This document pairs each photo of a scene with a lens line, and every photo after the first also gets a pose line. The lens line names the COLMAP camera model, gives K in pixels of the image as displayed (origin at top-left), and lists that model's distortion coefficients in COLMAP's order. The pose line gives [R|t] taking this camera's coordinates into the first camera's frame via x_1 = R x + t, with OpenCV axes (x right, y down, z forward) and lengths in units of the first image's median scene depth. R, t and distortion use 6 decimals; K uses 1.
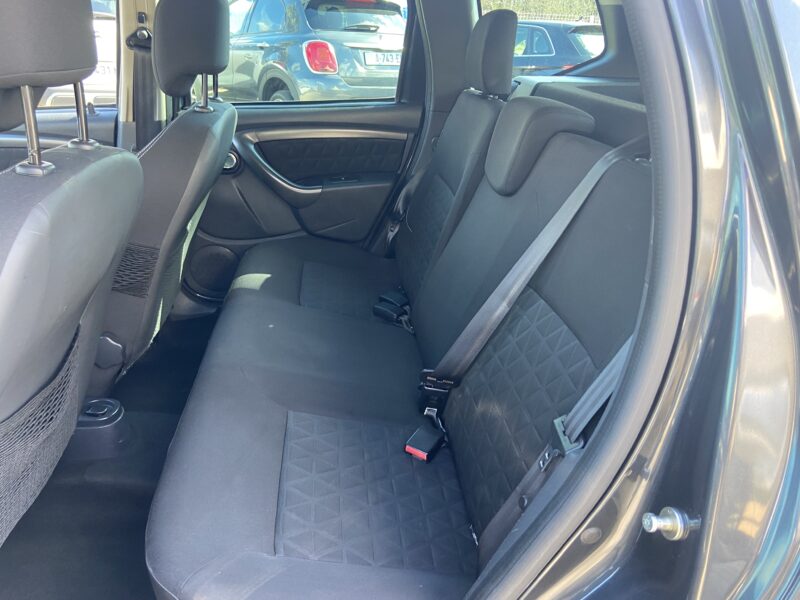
lens RADIAL K [[604.1, 0, 415.3], [0, 604.1, 305.6], [0, 0, 1]] dist [0.091189, -0.104273]
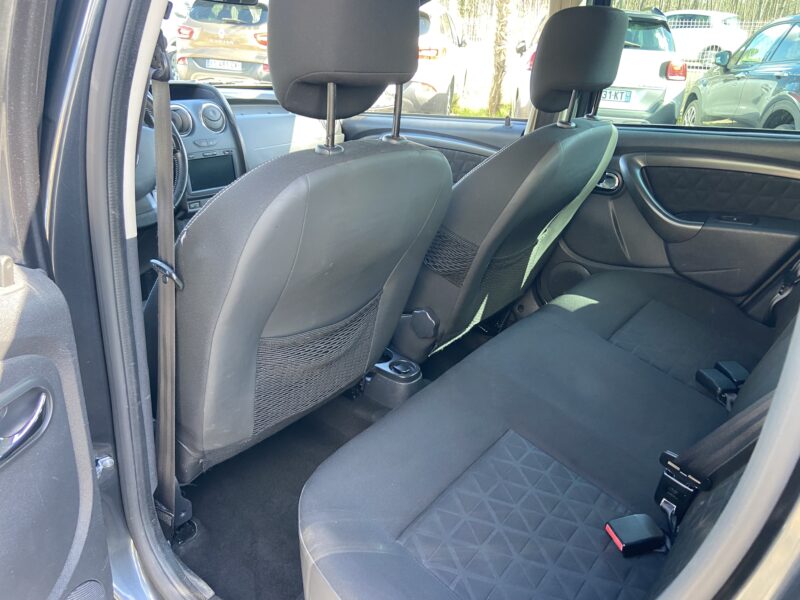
lens RADIAL K [[604.1, 0, 396.9], [0, 604.1, 306.0], [0, 0, 1]] dist [0.091189, -0.104273]
pose [[0.706510, 0.269536, -0.654366, 0.146572], [-0.295729, 0.952476, 0.073034, -0.018832], [0.642953, 0.141916, 0.752643, 0.073557]]
